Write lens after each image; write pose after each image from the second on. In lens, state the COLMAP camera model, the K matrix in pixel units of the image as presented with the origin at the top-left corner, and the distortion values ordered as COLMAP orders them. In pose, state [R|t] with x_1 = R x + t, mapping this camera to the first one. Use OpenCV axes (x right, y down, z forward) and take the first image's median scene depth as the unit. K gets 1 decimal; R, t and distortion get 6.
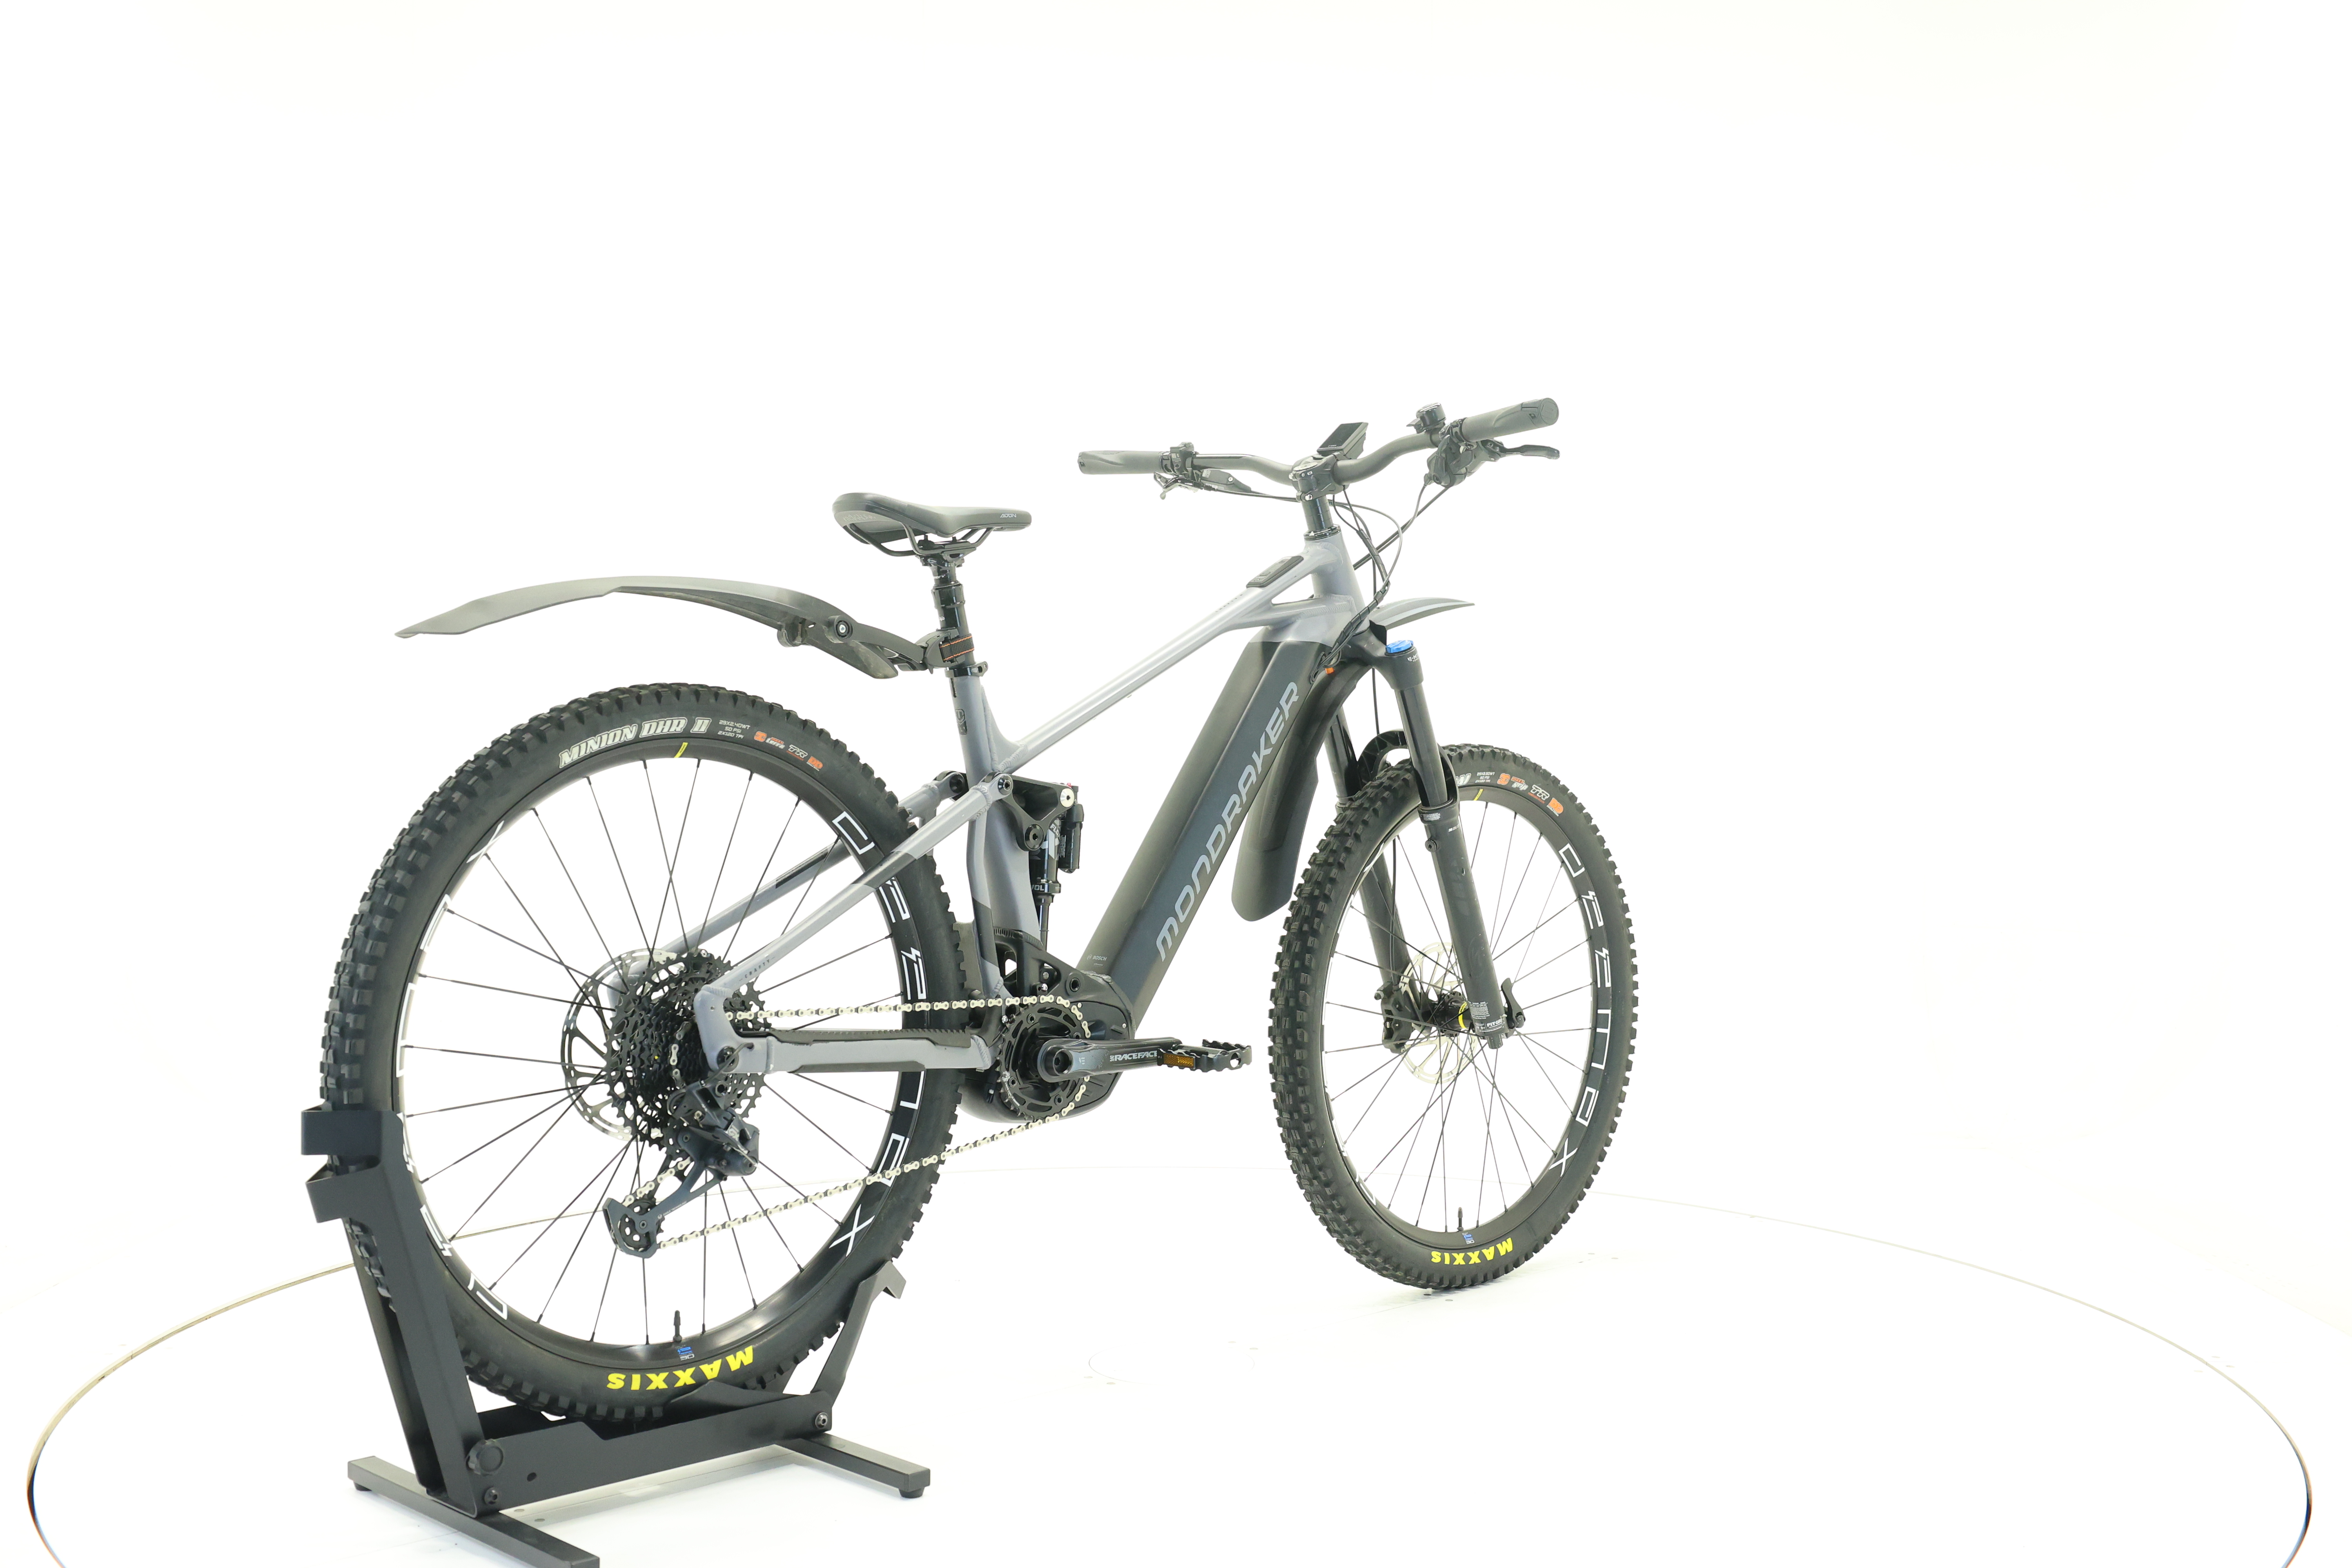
lens RADIAL K [[2472.7, 0, 1176.0], [0, 2472.7, 784.0], [0, 0, 1]] dist [-0.023176, -0.002667]
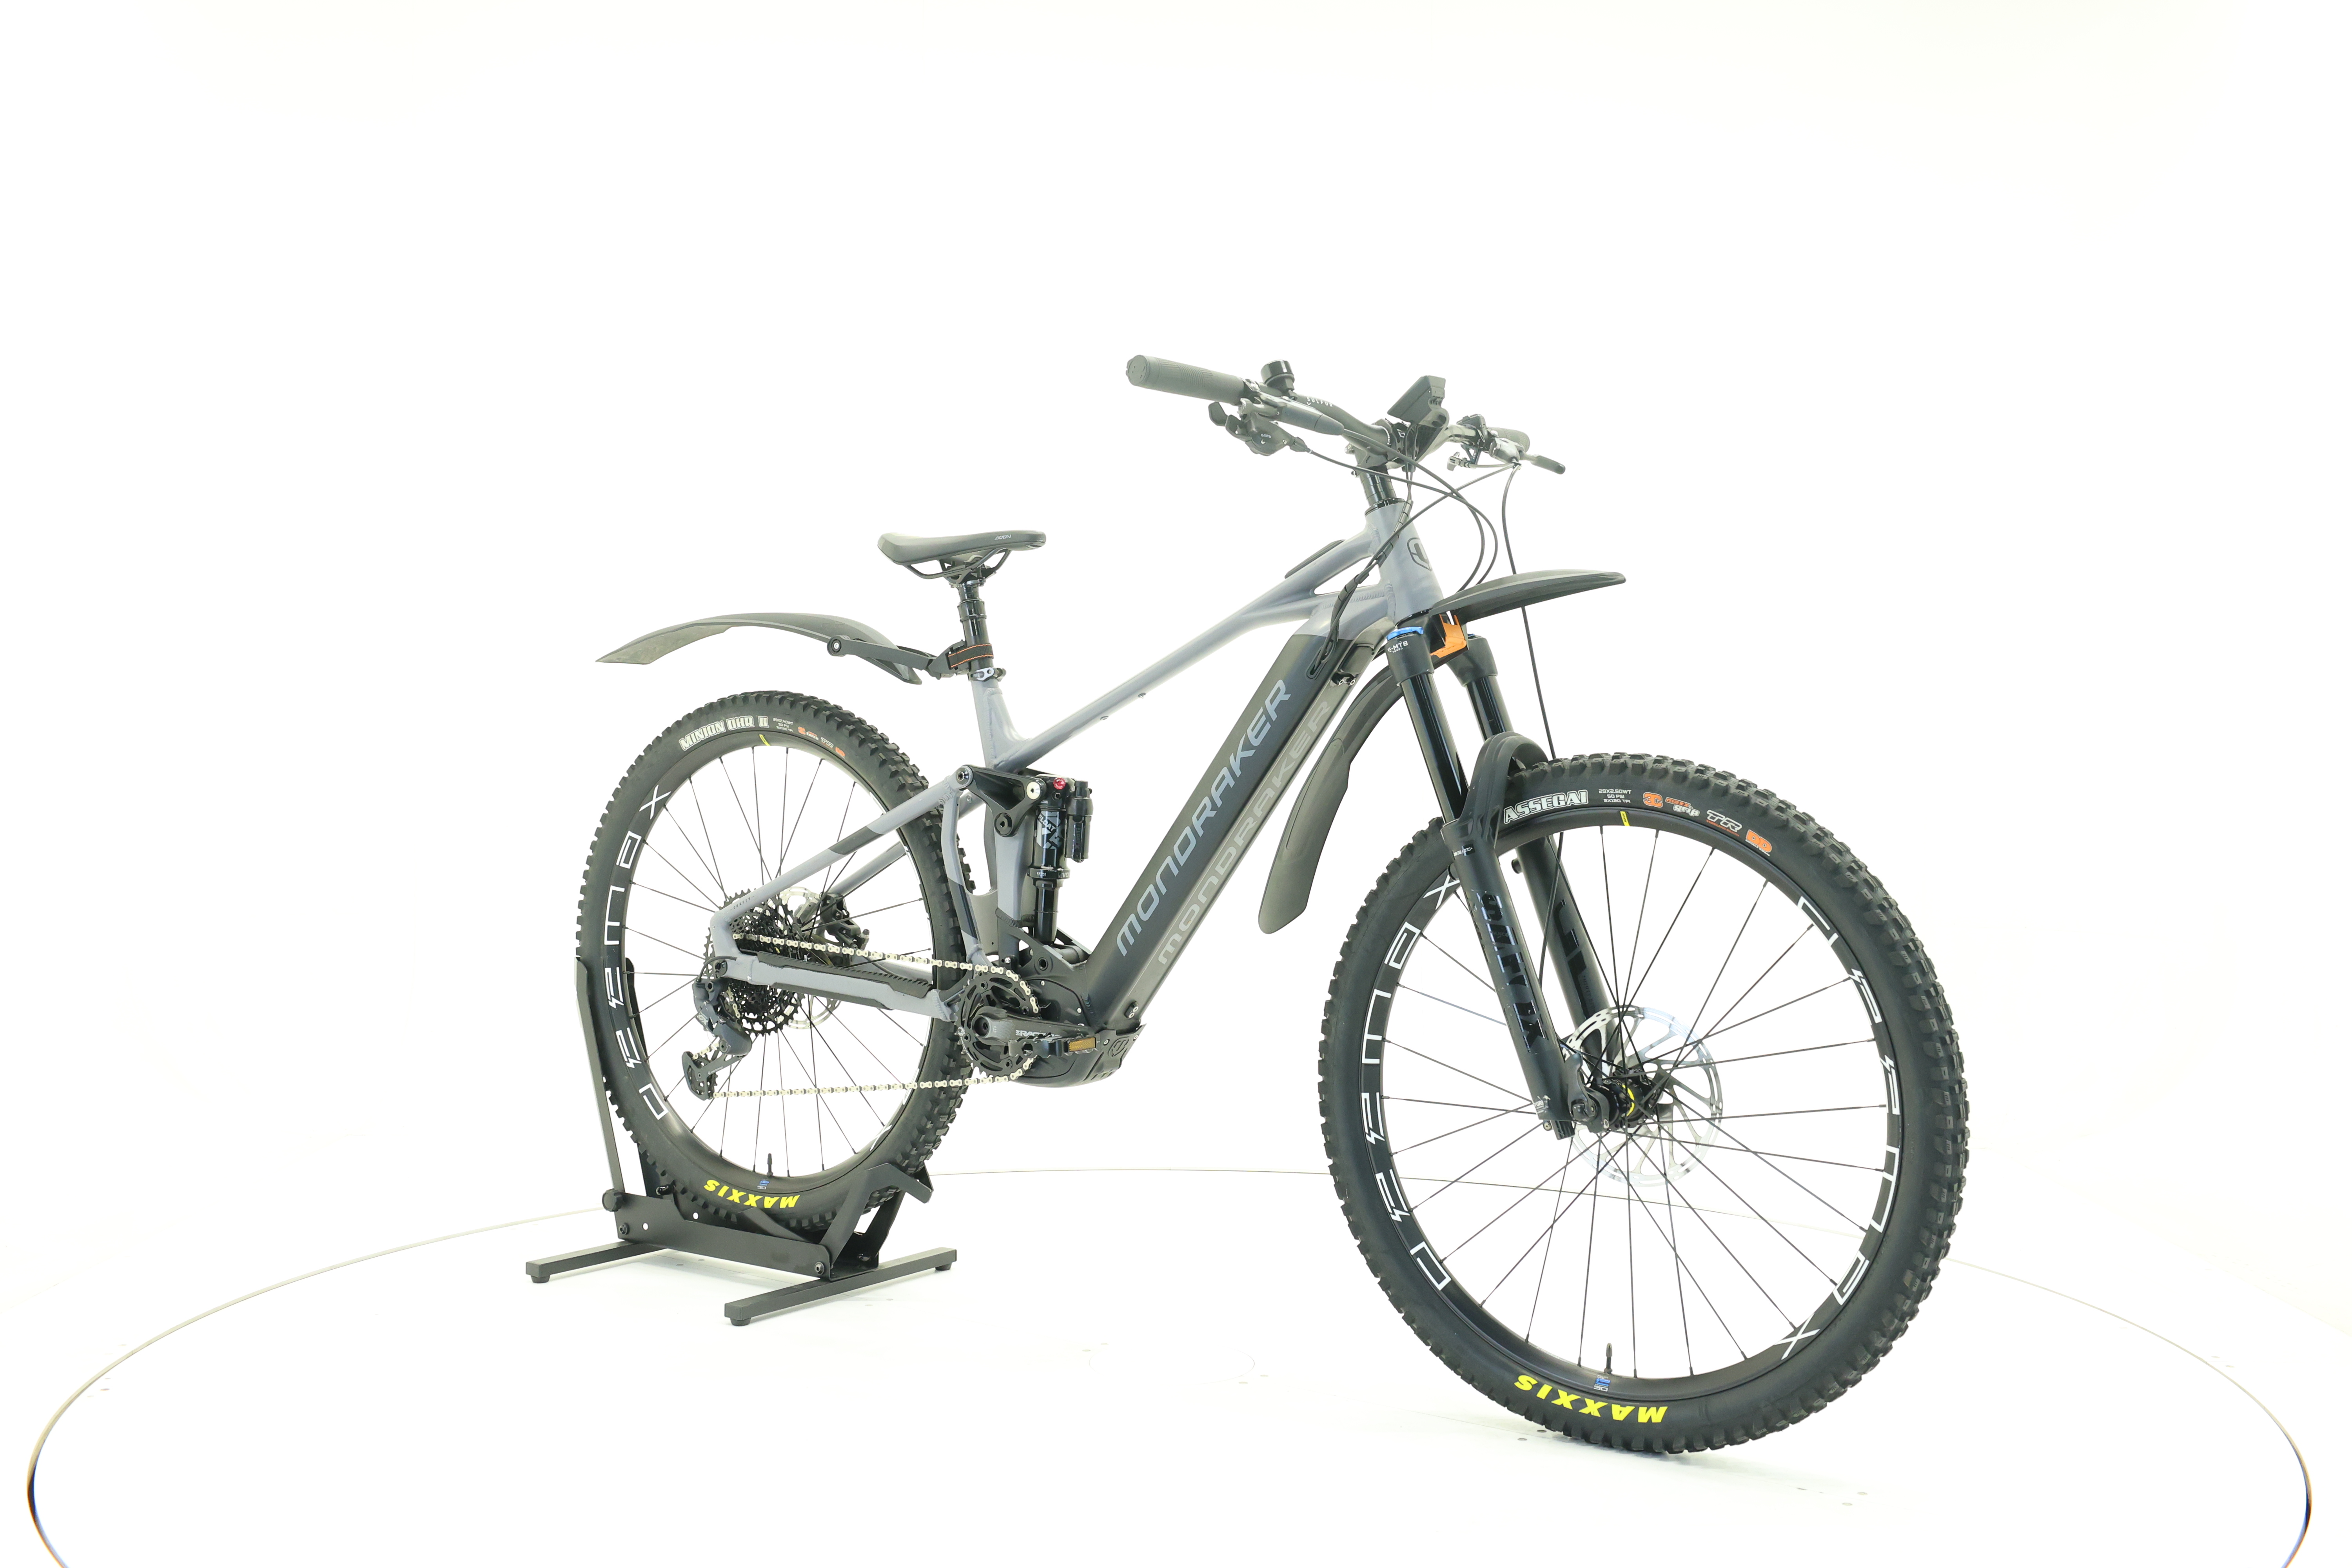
lens RADIAL K [[2472.7, 0, 1176.0], [0, 2472.7, 784.0], [0, 0, 1]] dist [-0.023176, -0.002667]
pose [[0.165604, 0.024497, -0.985888, 1.067643], [-0.032387, 0.999287, 0.019390, -0.021059], [0.985660, 0.028719, 0.166279, 0.903818]]
